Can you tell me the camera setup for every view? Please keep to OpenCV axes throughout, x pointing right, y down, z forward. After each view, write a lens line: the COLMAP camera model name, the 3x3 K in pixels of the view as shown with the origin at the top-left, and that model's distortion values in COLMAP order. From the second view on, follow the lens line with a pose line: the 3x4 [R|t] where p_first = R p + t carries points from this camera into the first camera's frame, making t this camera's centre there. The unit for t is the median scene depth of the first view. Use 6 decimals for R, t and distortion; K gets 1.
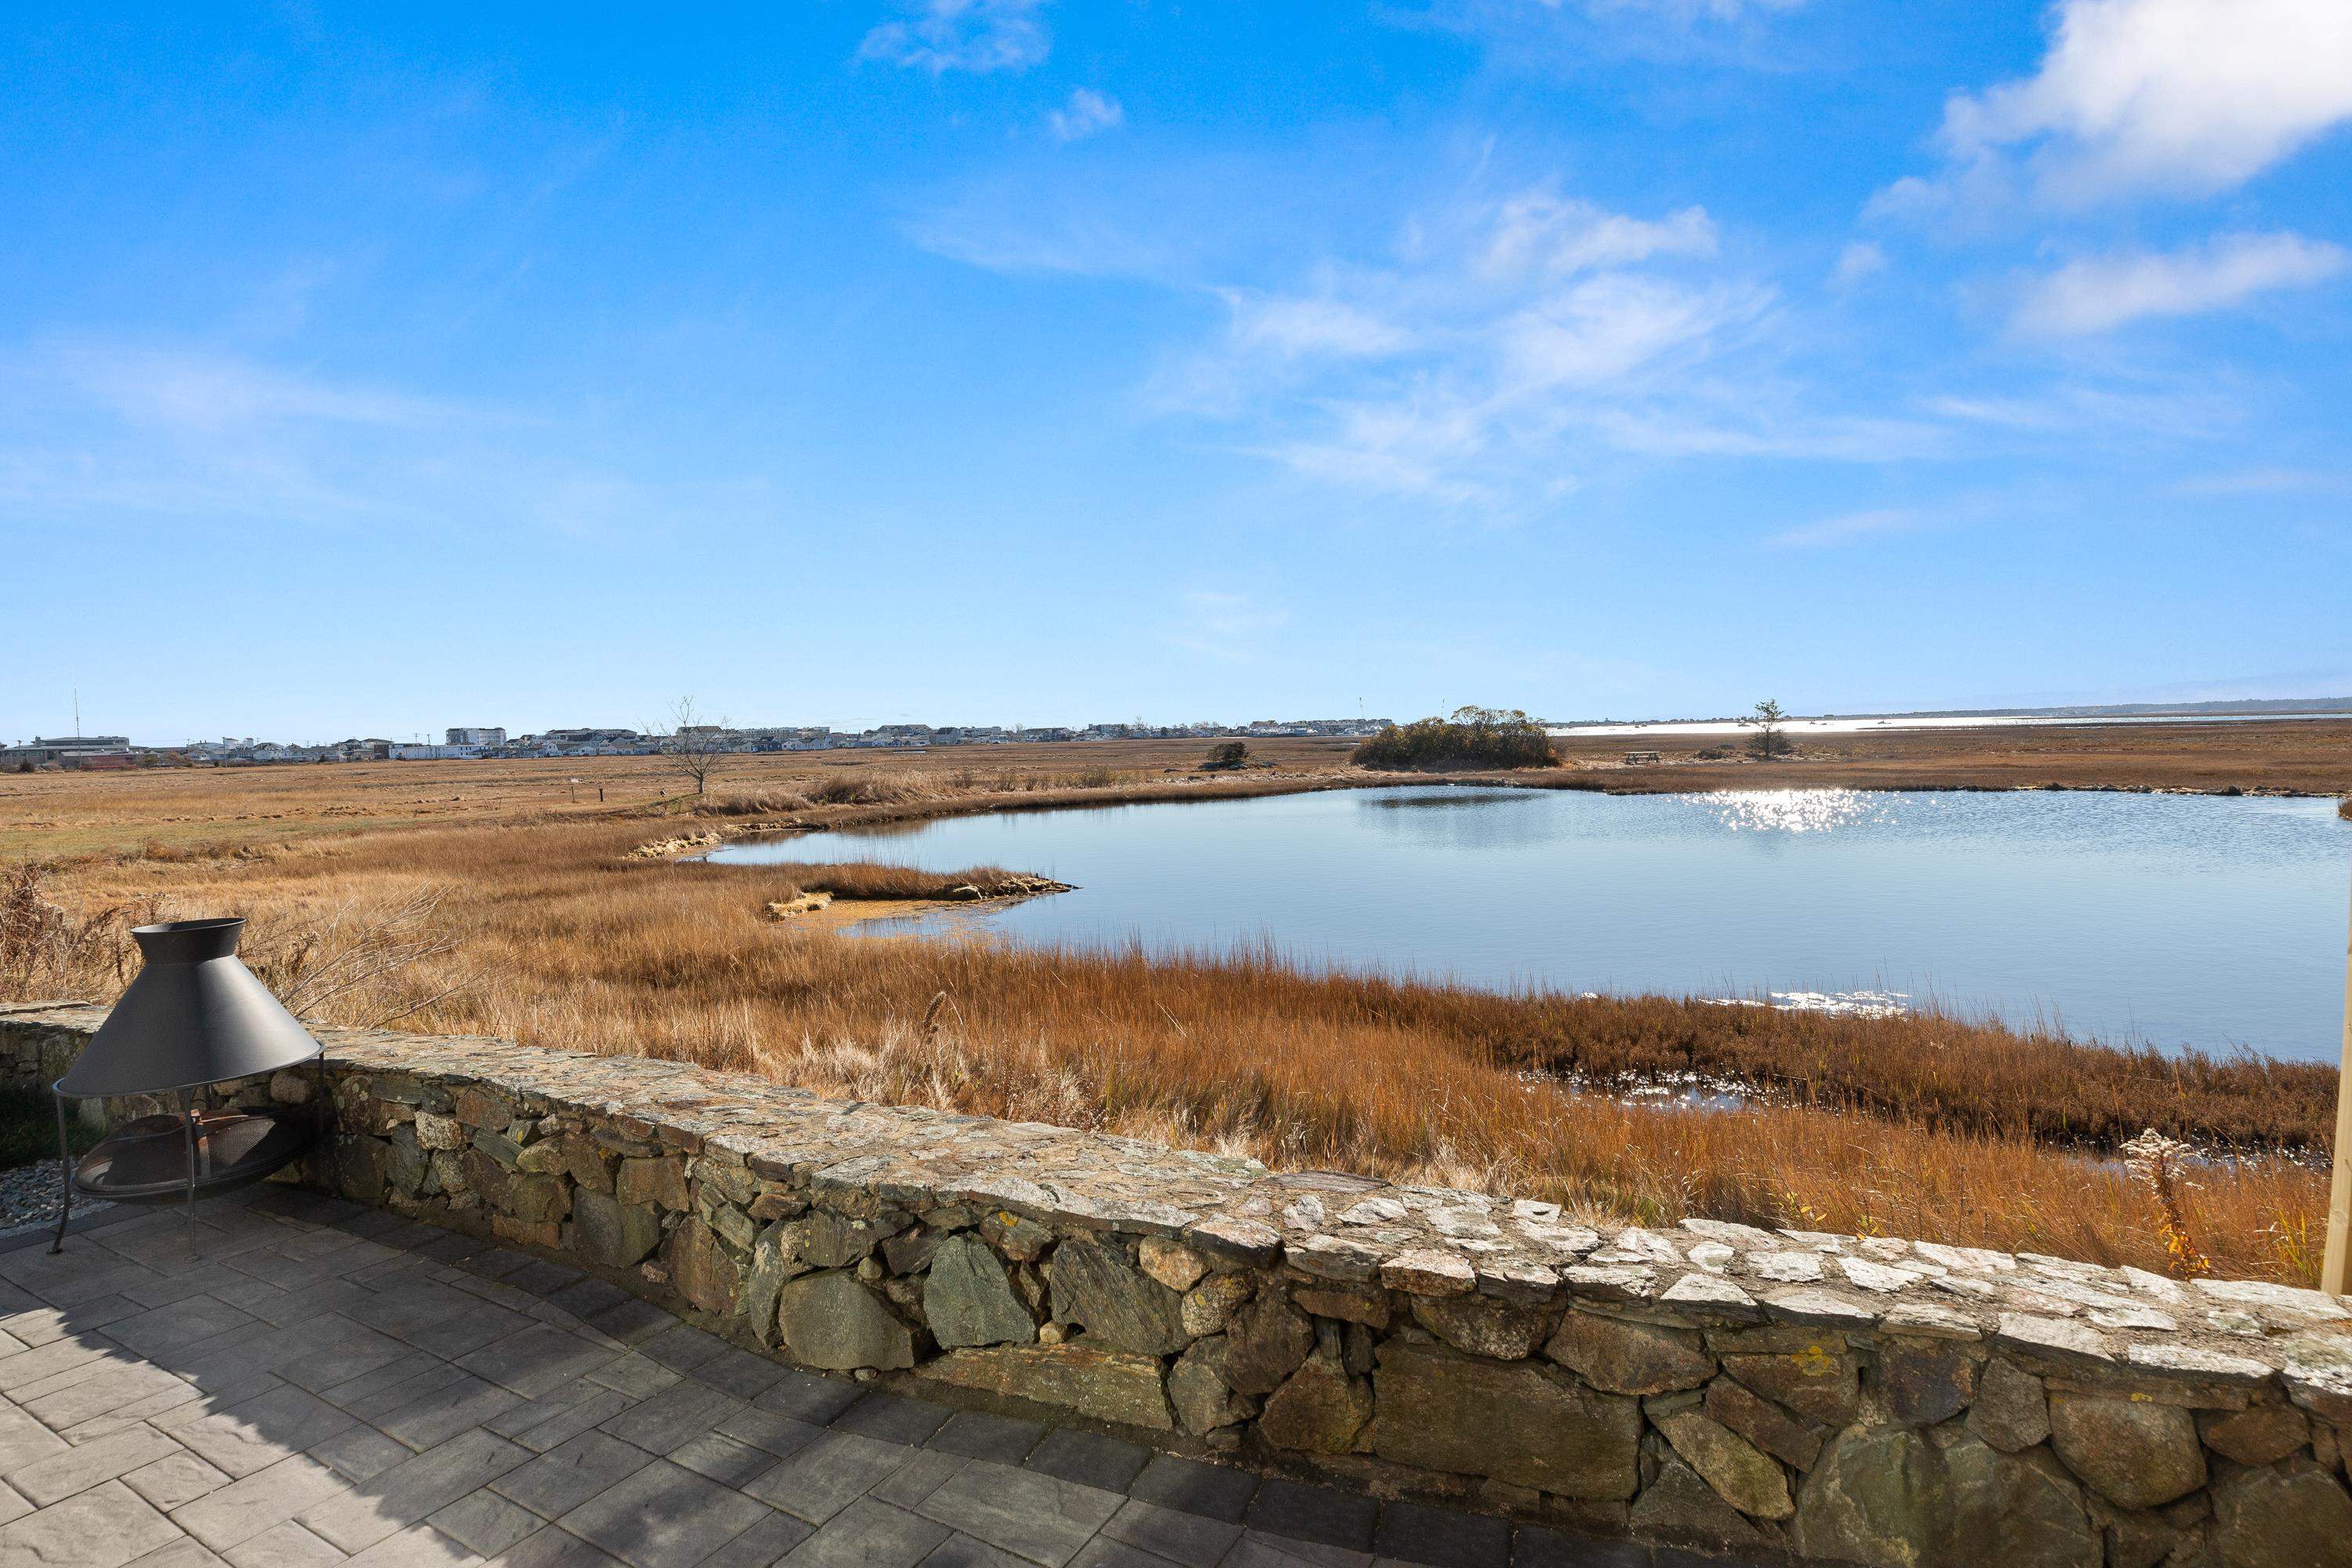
lens RADIAL K [[1191.9, 0, 1161.0], [0, 1191.9, 780.7], [0, 0, 1]] dist [-0.003723, -0.002643]
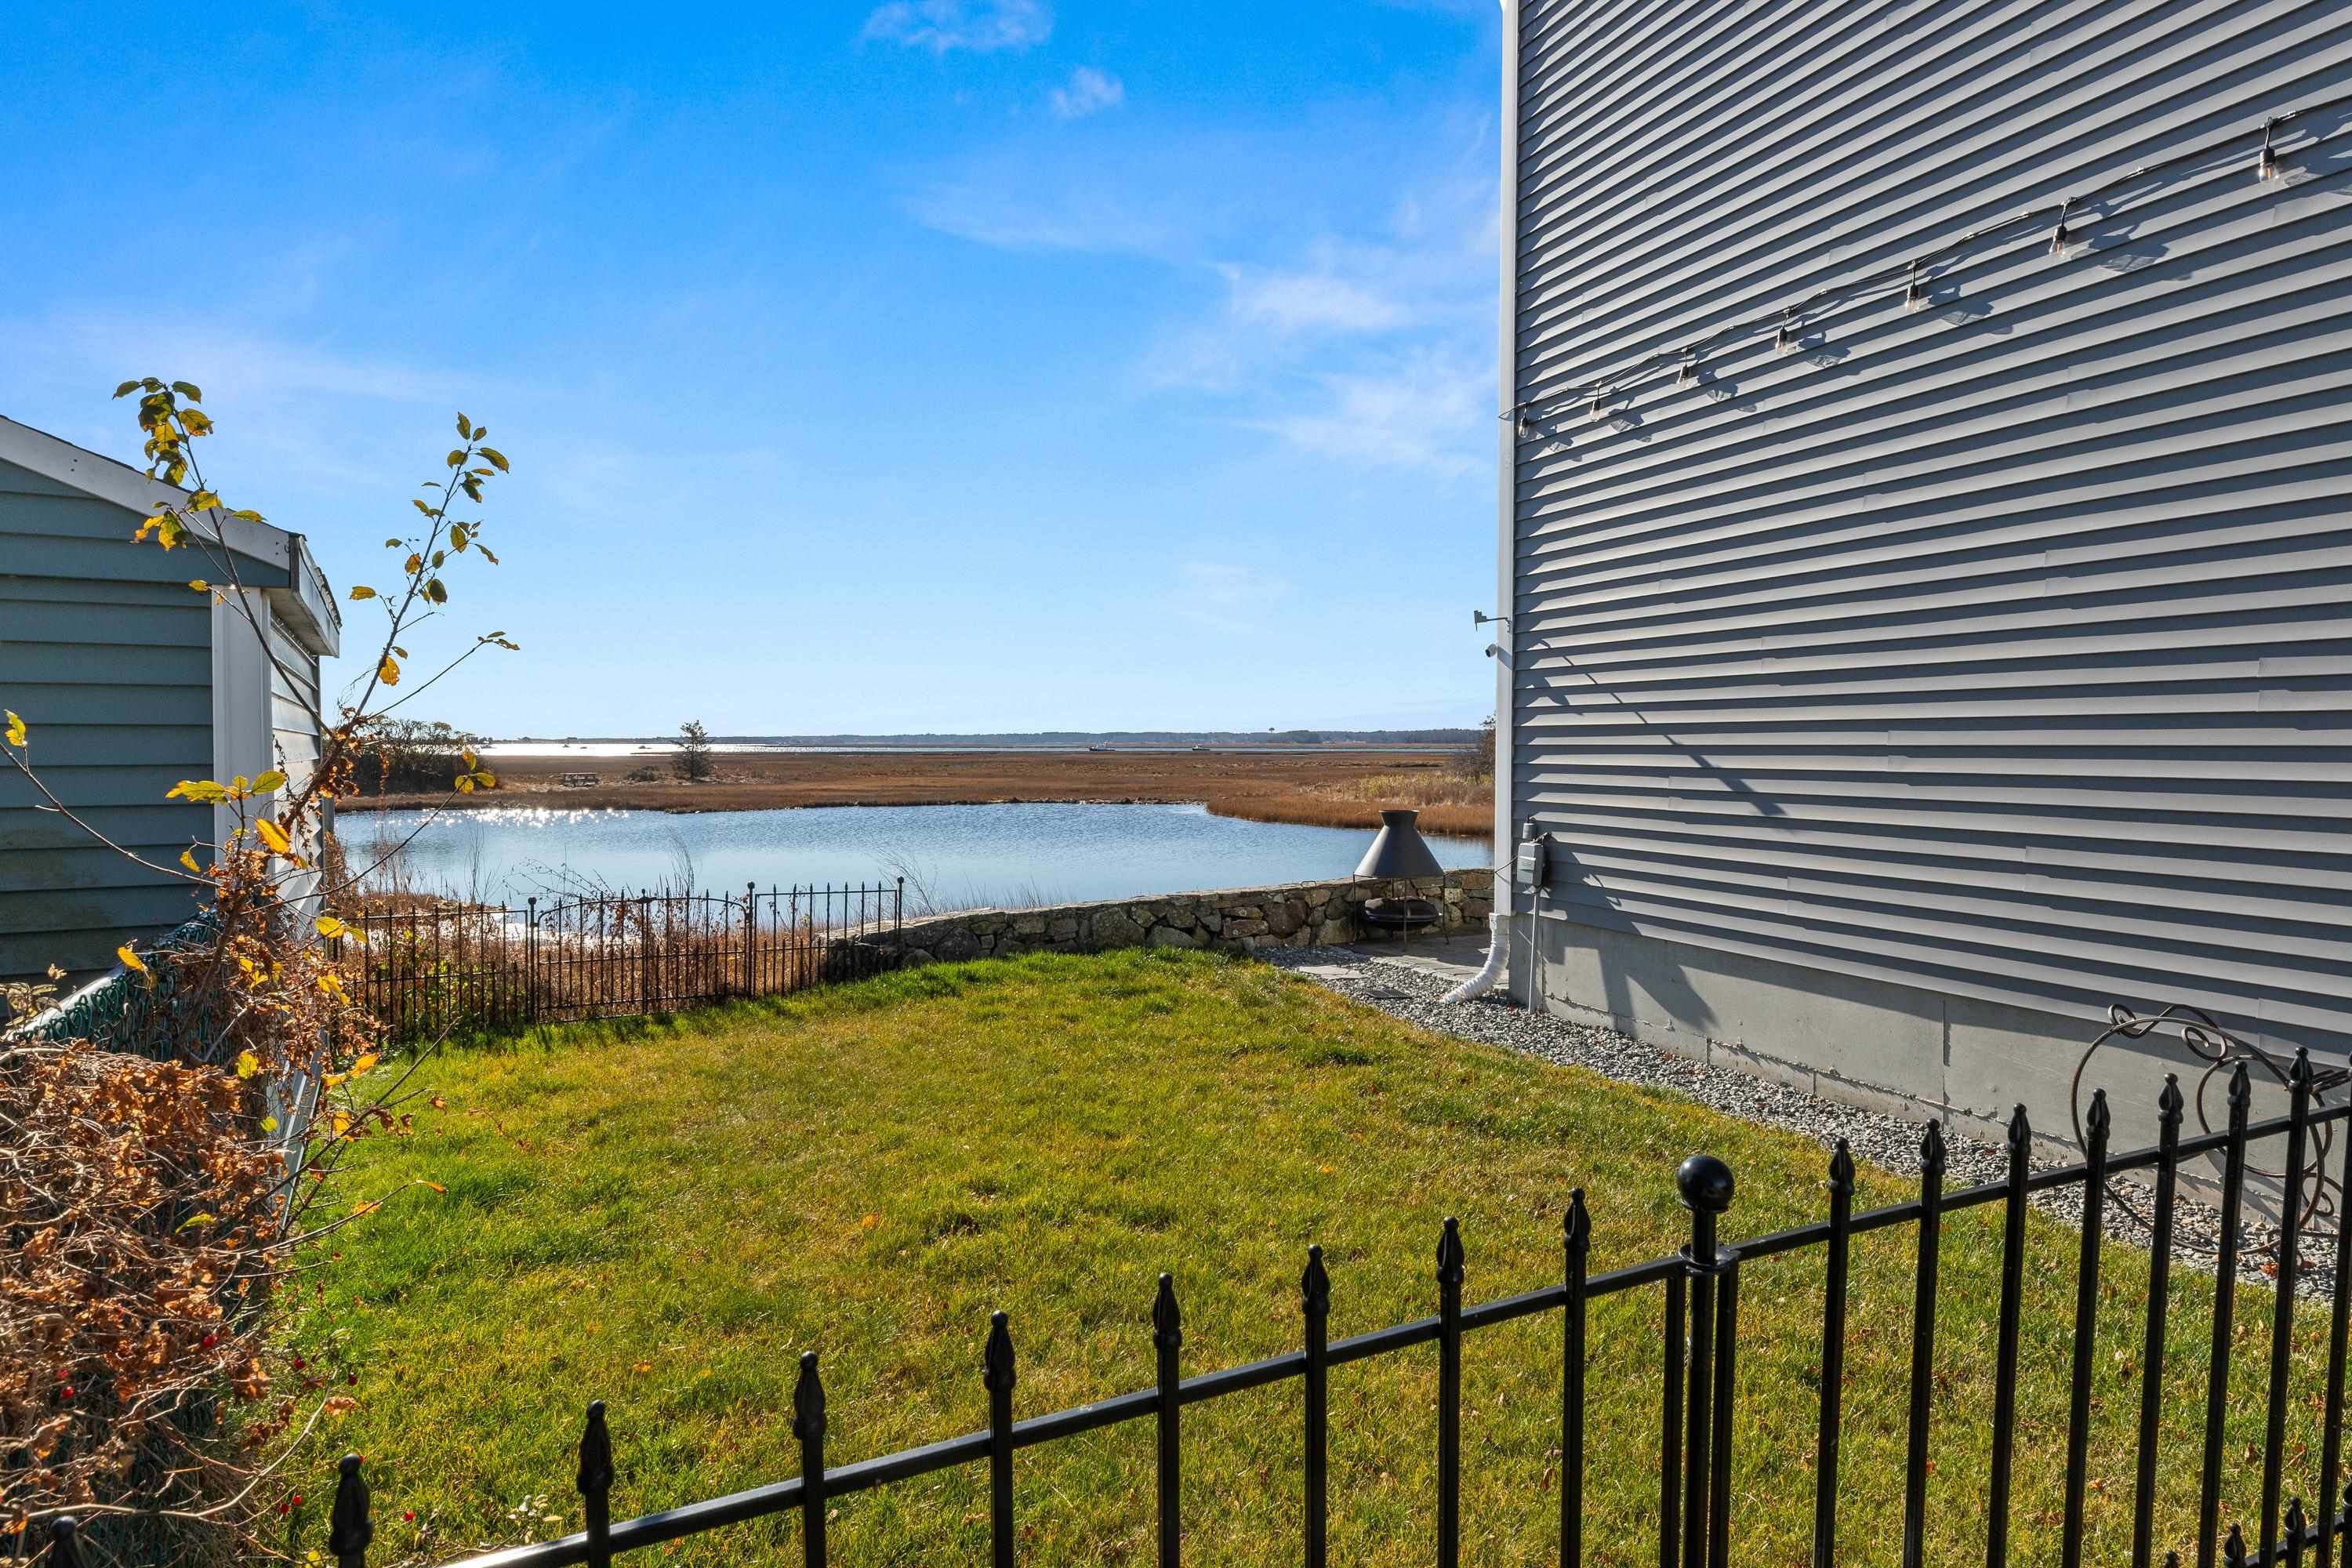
lens RADIAL K [[1369.6, 0, 1190.5], [0, 1369.6, 761.1], [0, 0, 1]] dist [-0.007086, -0.002861]
pose [[0.615932, 0.013691, 0.787680, -0.152724], [0.014775, 0.999472, -0.028926, 0.004588], [-0.787660, 0.029454, 0.615405, -0.014681]]
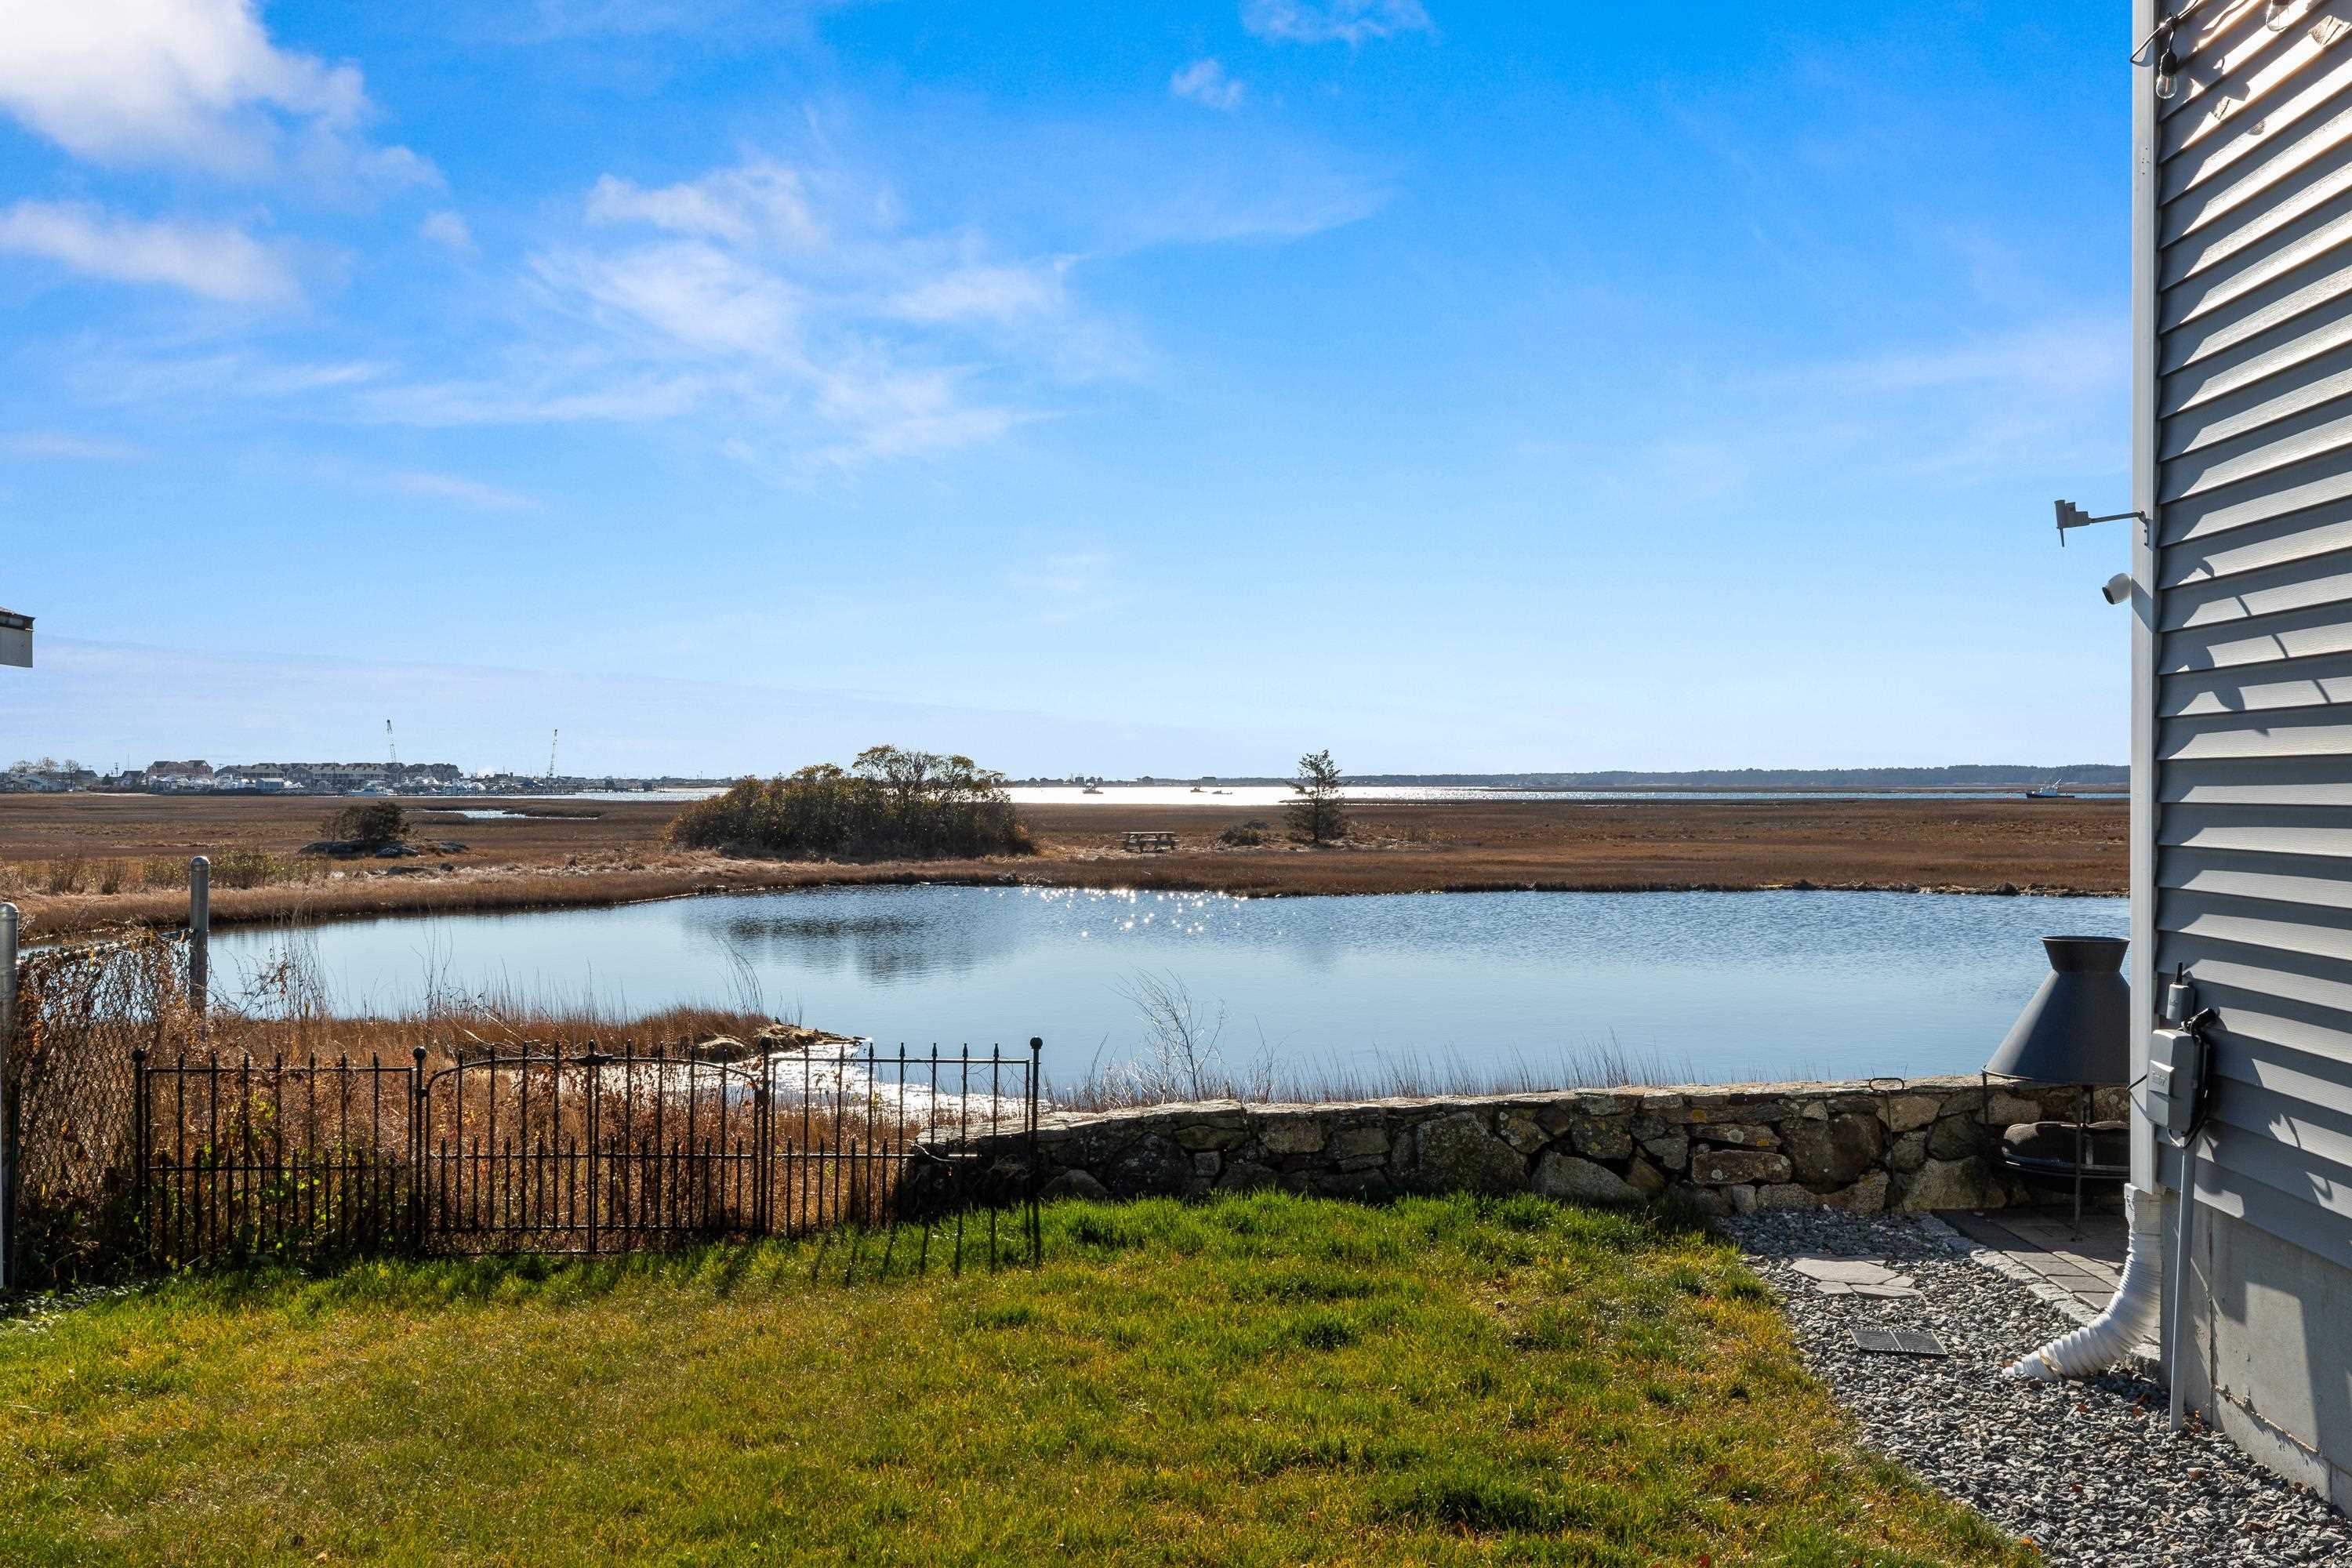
lens RADIAL K [[2251.6, 0, 1164.4], [0, 2251.6, 784.9], [0, 0, 1]] dist [-0.010315, 0.000000]
pose [[0.891198, 0.021969, 0.453082, -0.121682], [-0.001873, 0.998996, -0.044754, 0.003600], [-0.453610, 0.039036, 0.890345, -0.020866]]
